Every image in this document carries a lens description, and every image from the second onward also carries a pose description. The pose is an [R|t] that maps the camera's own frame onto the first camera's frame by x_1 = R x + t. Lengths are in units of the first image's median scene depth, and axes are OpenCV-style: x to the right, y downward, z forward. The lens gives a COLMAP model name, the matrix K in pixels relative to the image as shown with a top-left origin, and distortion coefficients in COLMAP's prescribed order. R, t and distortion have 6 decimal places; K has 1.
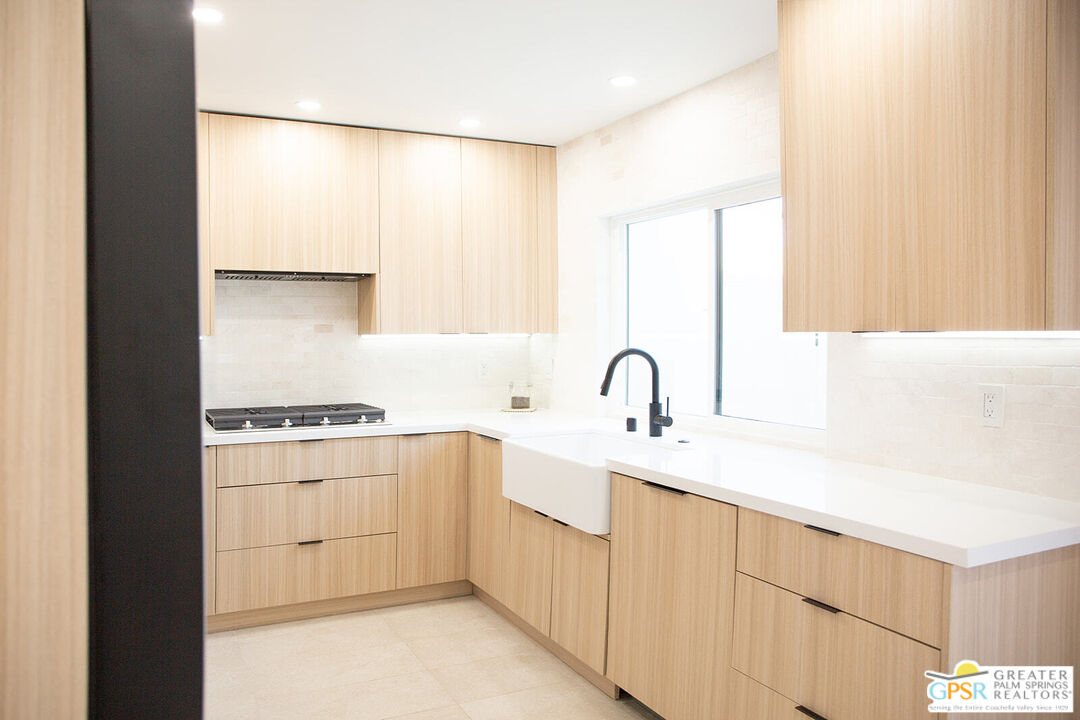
lens RADIAL K [[833.5, 0, 505.5], [0, 833.5, 343.3], [0, 0, 1]] dist [0.009590, 0.006676]
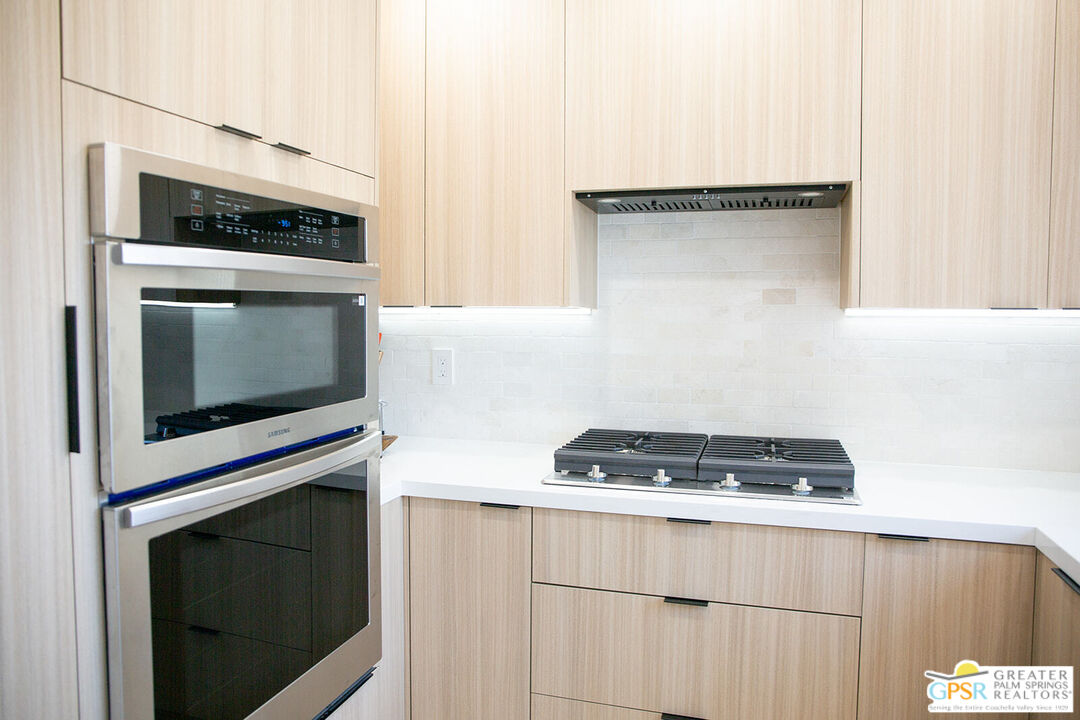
lens RADIAL K [[854.7, 0, 618.5], [0, 854.7, 360.5], [0, 0, 1]] dist [-0.109574, 0.005196]
pose [[0.816453, 0.044340, -0.575707, 0.018150], [-0.017232, 0.998474, 0.052463, -0.004016], [0.577154, -0.032913, 0.815972, 0.549532]]
